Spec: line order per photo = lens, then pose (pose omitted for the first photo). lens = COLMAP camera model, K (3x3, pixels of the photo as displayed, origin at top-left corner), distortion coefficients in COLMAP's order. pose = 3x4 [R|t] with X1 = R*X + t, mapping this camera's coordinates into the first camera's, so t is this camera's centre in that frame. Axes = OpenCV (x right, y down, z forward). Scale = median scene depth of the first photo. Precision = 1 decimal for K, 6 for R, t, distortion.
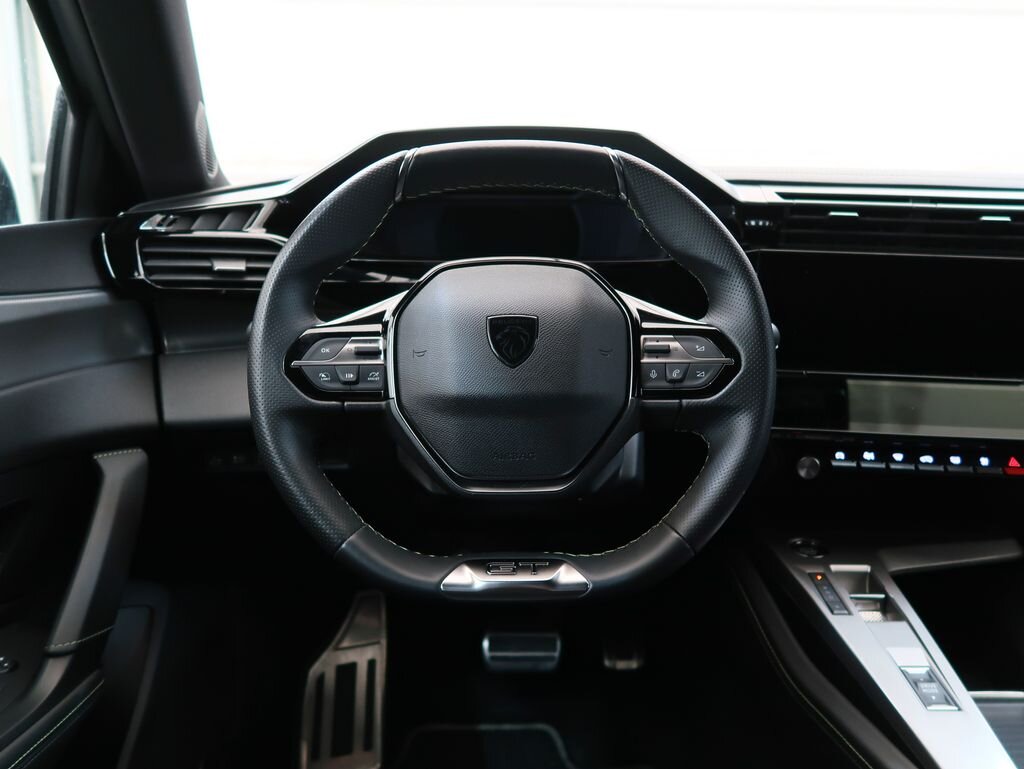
lens RADIAL K [[876.4, 0, 512.0], [0, 876.4, 384.5], [0, 0, 1]] dist [-0.015269, -0.009804]
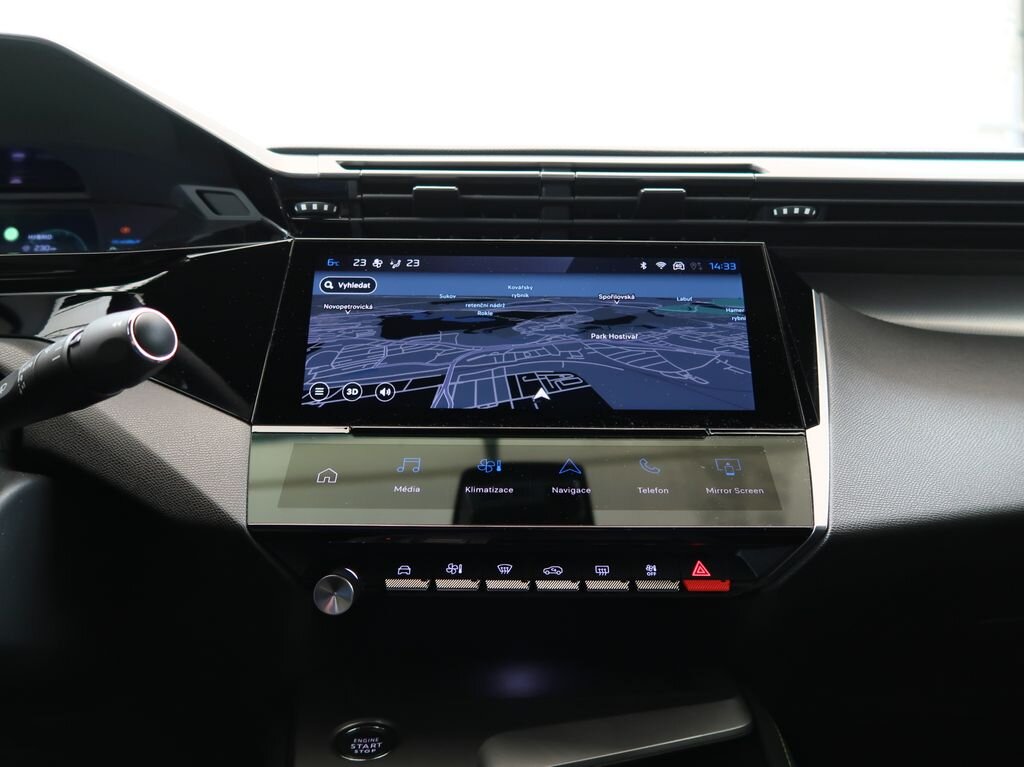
lens RADIAL K [[800.1, 0, 511.3], [0, 800.1, 377.7], [0, 0, 1]] dist [-0.010428, -0.009107]
pose [[0.996470, -0.024251, 0.080368, 0.437849], [0.037102, 0.986011, -0.162496, 0.048465], [-0.075303, 0.164904, 0.983431, 0.495229]]
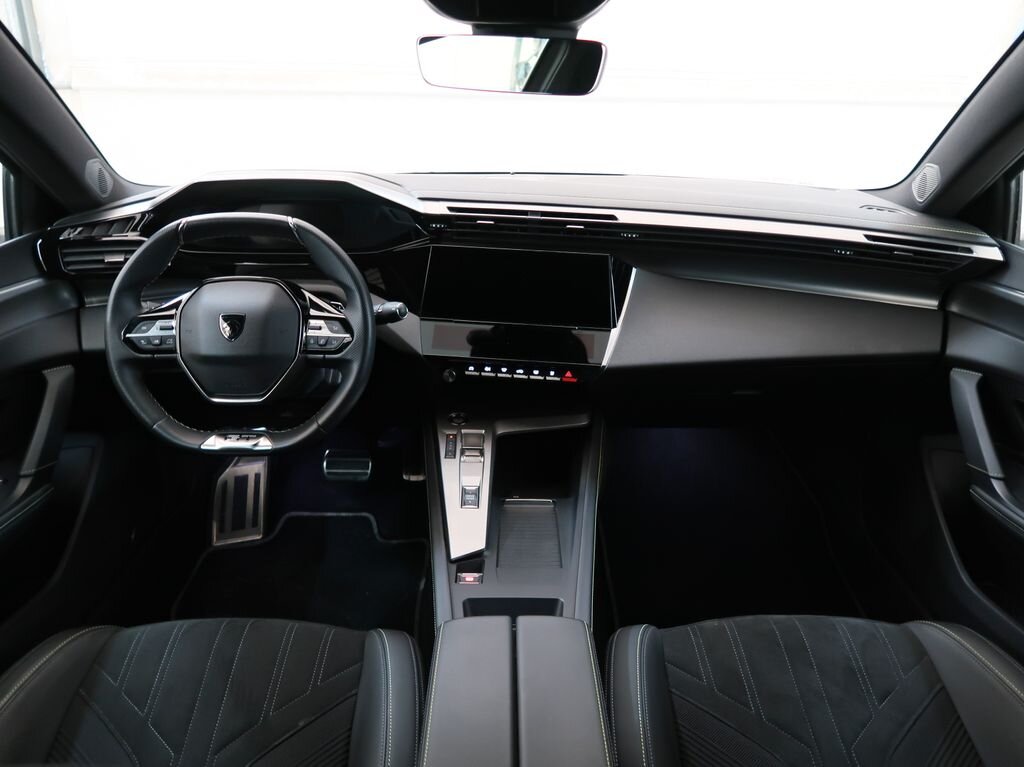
lens RADIAL K [[800.1, 0, 511.3], [0, 800.1, 377.7], [0, 0, 1]] dist [-0.010428, -0.009107]
pose [[0.999820, 0.009292, -0.016540, 0.519609], [-0.005833, 0.980175, 0.198050, -0.234768], [0.018052, -0.197918, 0.980052, -0.613846]]
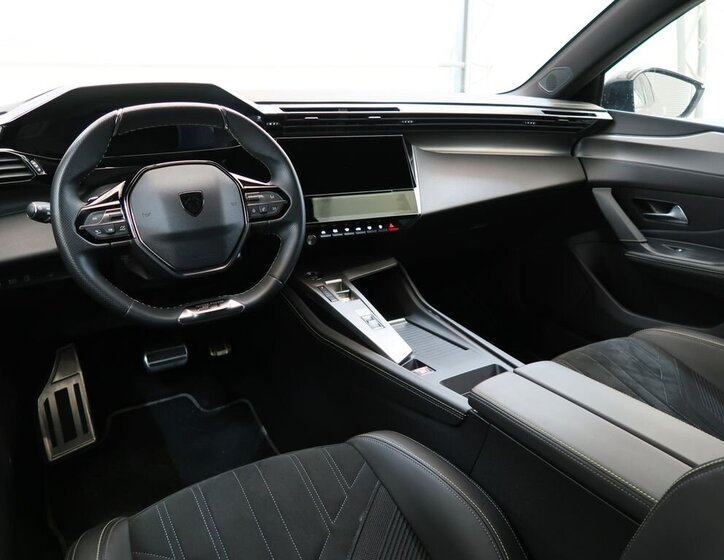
lens RADIAL K [[583.1, 0, 360.7], [0, 583.1, 277.0], [0, 0, 1]] dist [-0.010735, -0.004238]
pose [[0.872812, -0.170048, 0.457474, -0.254729], [0.092640, 0.978022, 0.186793, -0.081265], [-0.479184, -0.120655, 0.869382, -0.367418]]
